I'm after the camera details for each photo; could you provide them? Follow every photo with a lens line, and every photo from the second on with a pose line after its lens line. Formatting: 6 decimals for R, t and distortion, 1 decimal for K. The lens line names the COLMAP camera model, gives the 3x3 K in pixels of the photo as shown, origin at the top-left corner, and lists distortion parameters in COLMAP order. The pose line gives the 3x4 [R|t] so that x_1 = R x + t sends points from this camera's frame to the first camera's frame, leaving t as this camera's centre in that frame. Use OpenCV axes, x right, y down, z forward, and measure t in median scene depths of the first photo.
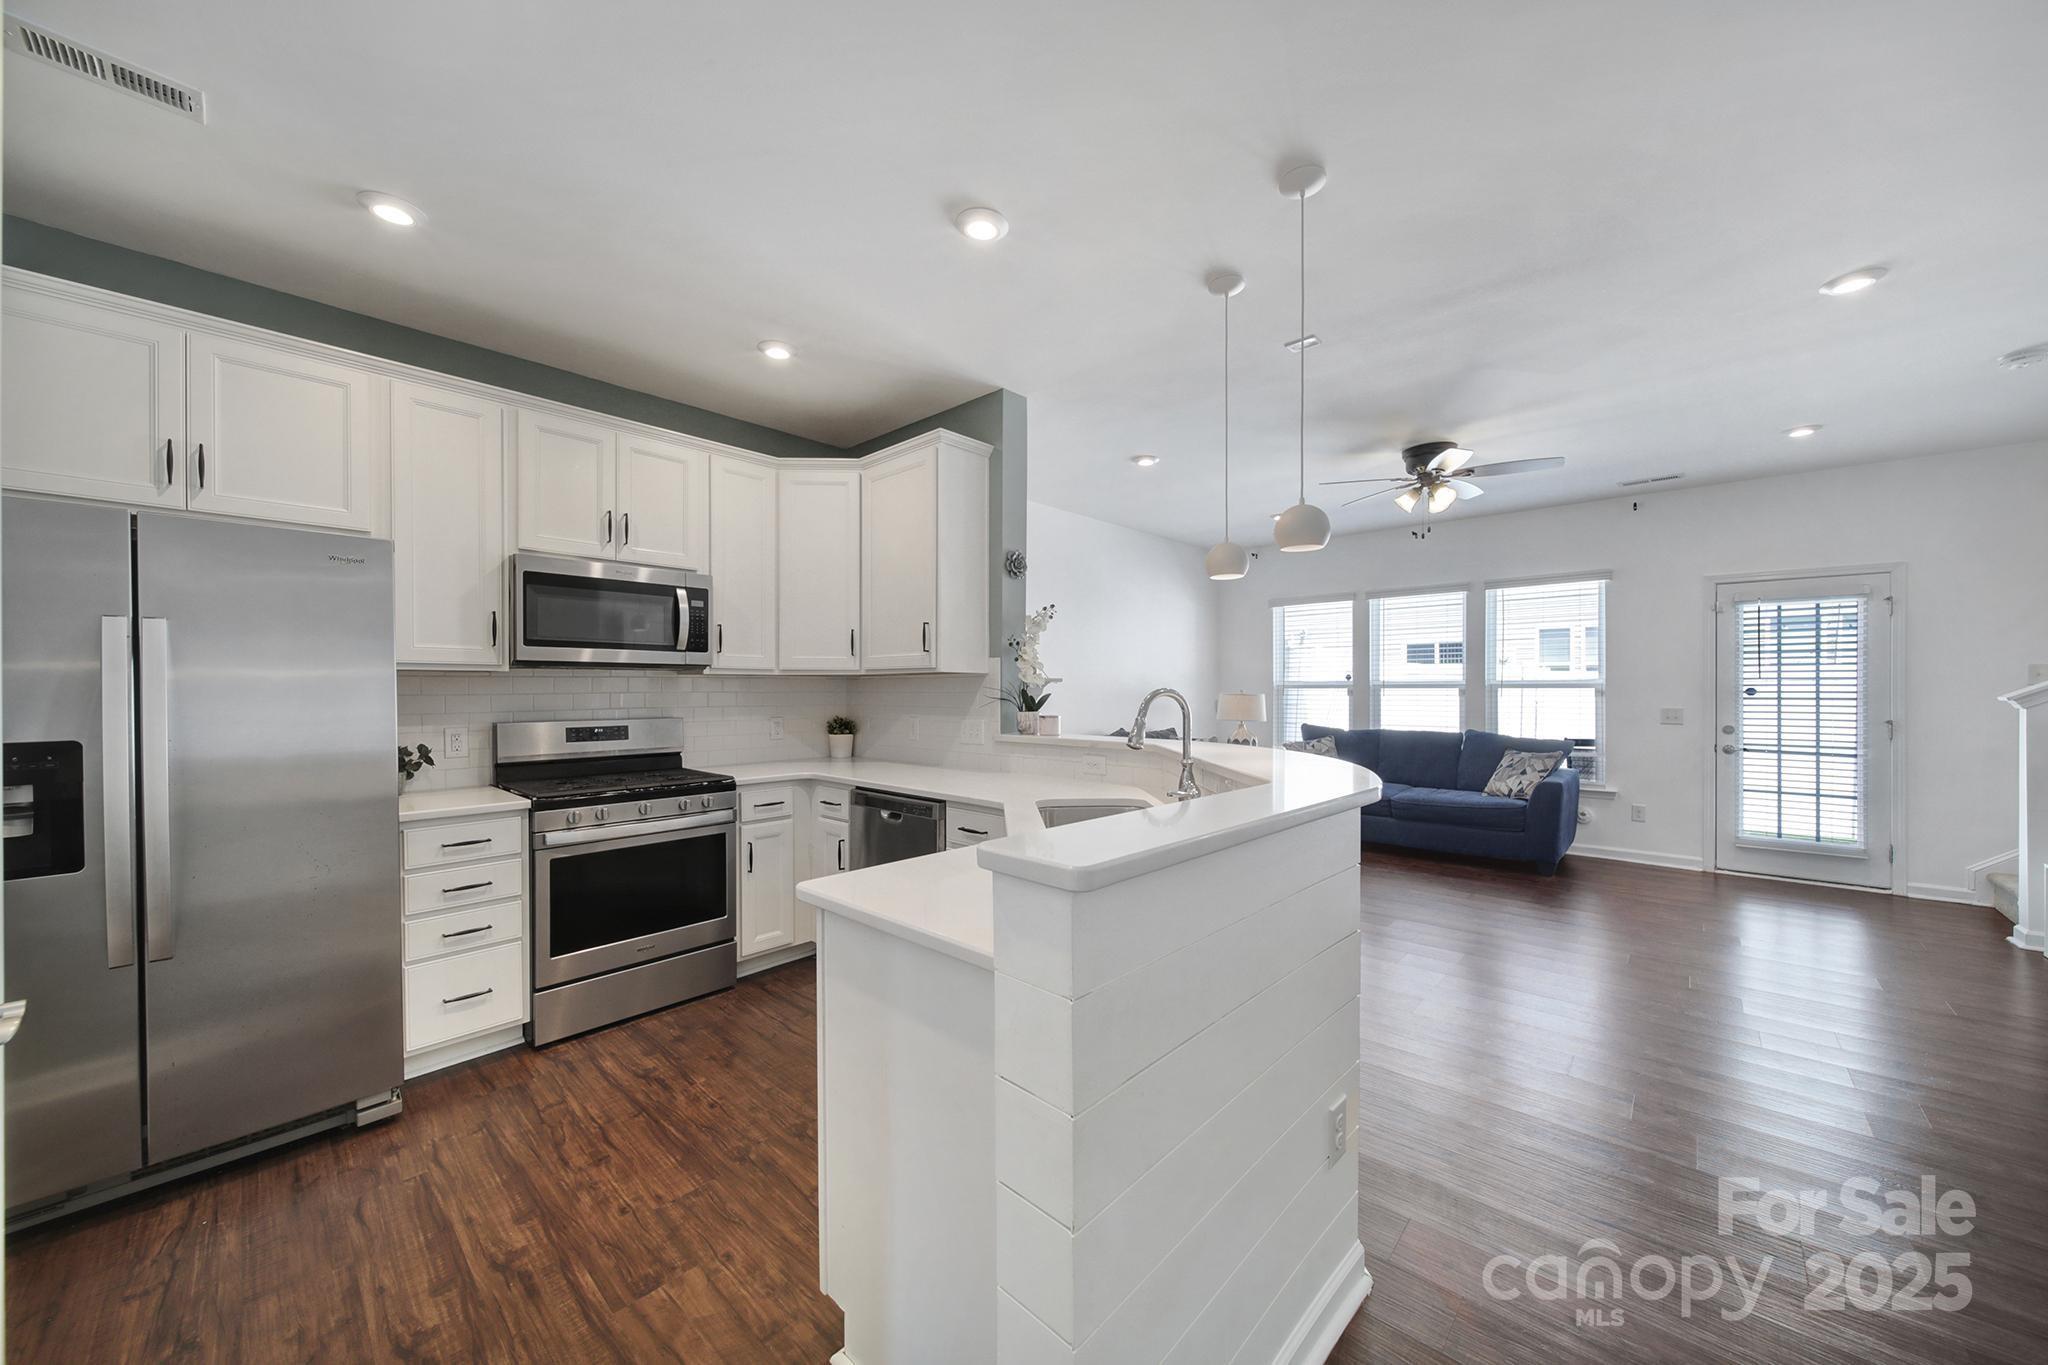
lens RADIAL K [[723.2, 0, 1024.4], [0, 723.2, 692.6], [0, 0, 1]] dist [-0.002090, -0.000127]
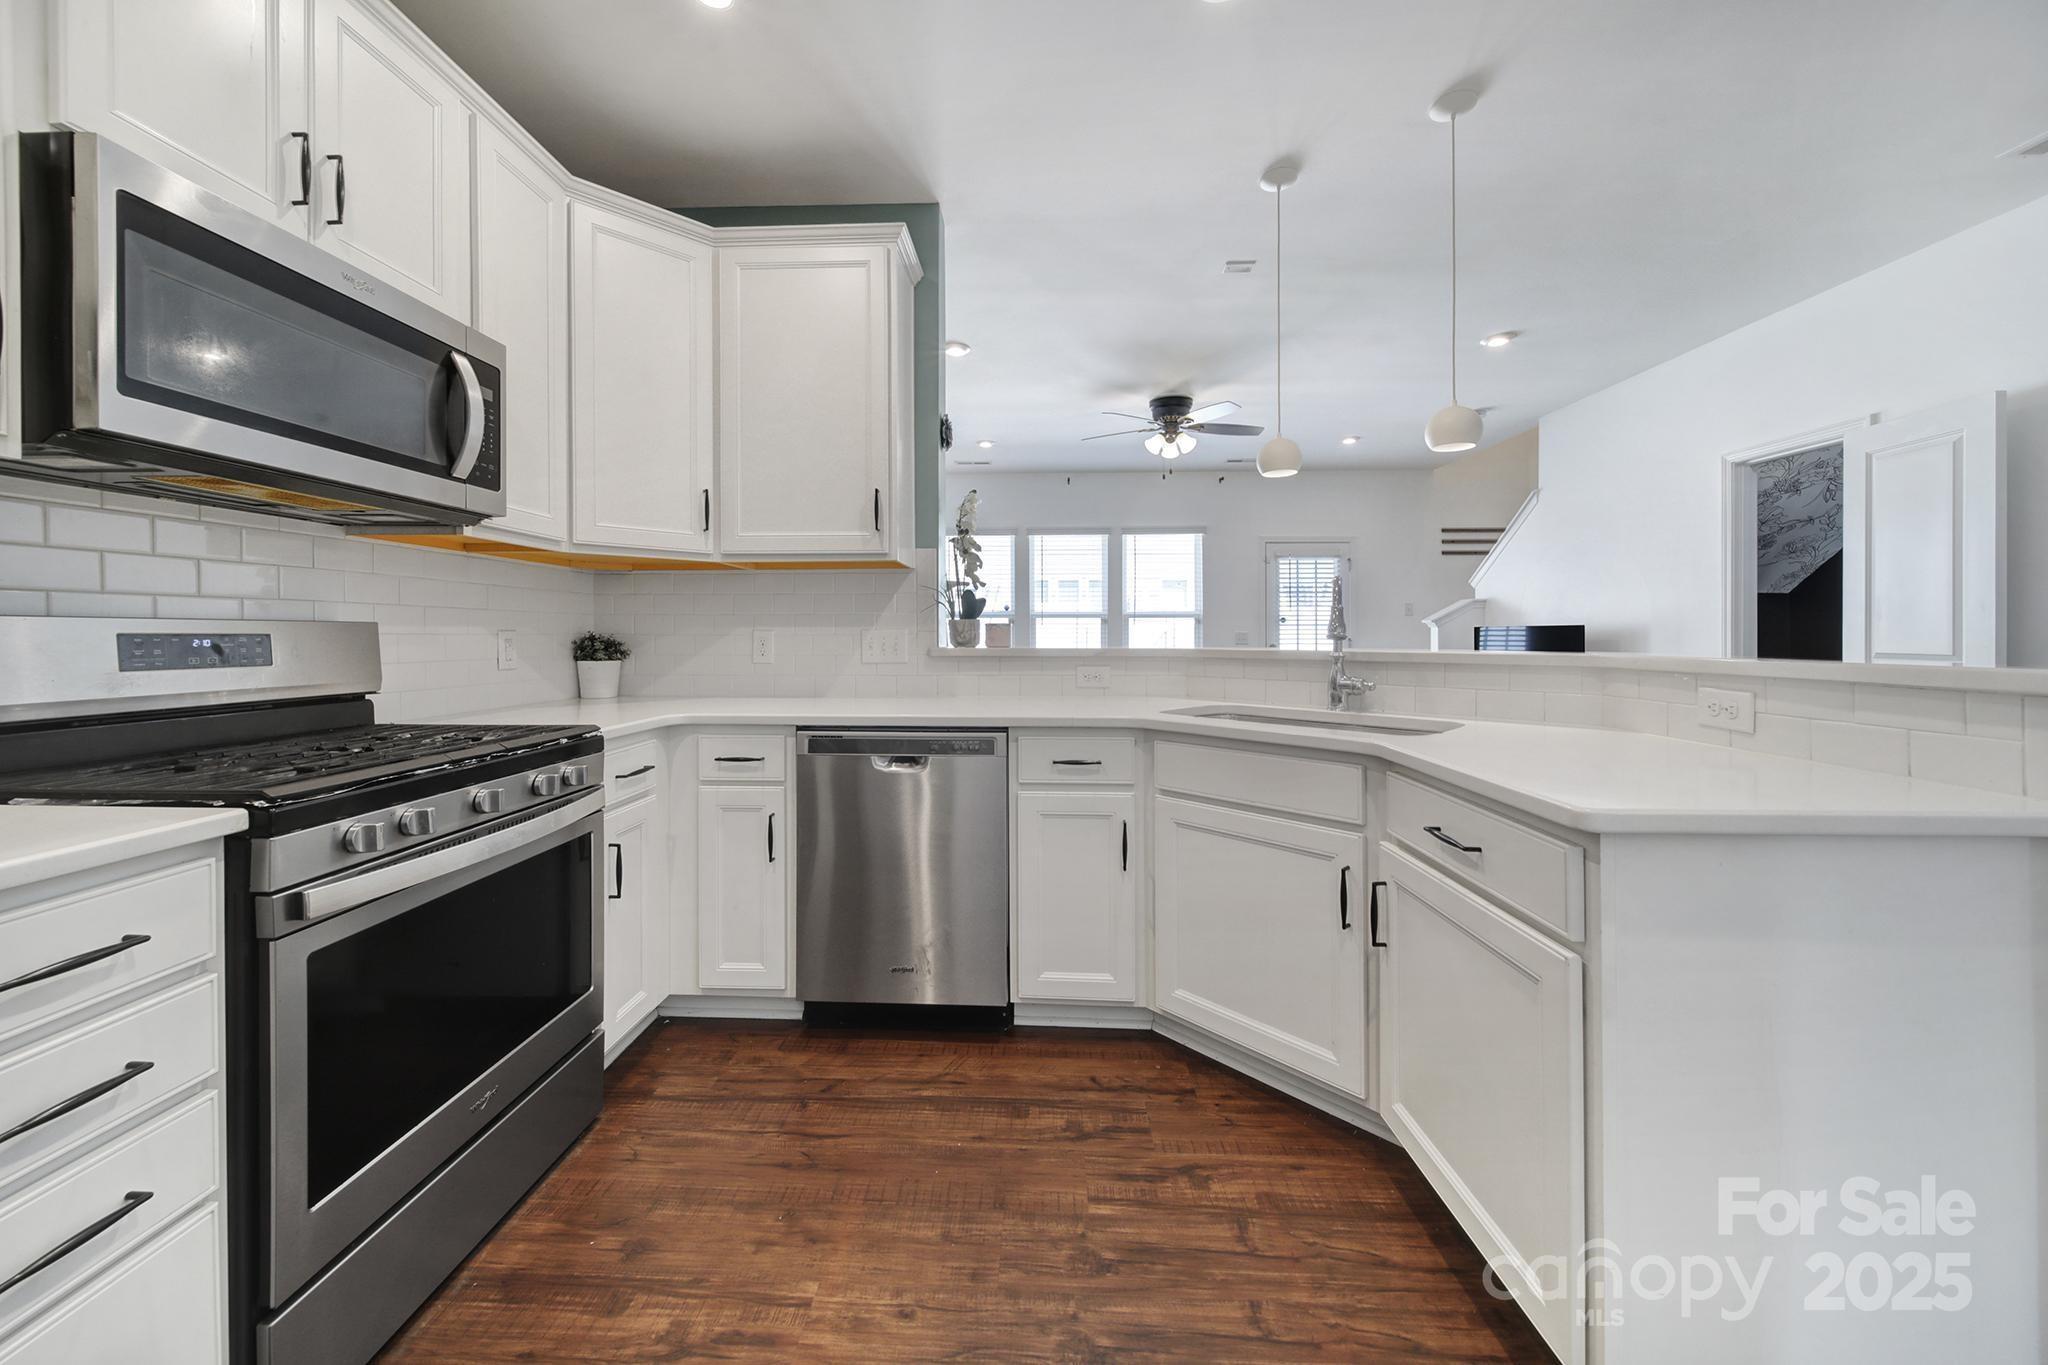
lens RADIAL K [[734.2, 0, 1009.9], [0, 734.2, 634.3], [0, 0, 1]] dist [-0.000763, -0.000069]
pose [[0.766247, 0.002567, 0.642541, -0.478312], [0.001004, 0.999986, -0.005193, 0.047177], [-0.642545, 0.004624, 0.766234, 0.352069]]
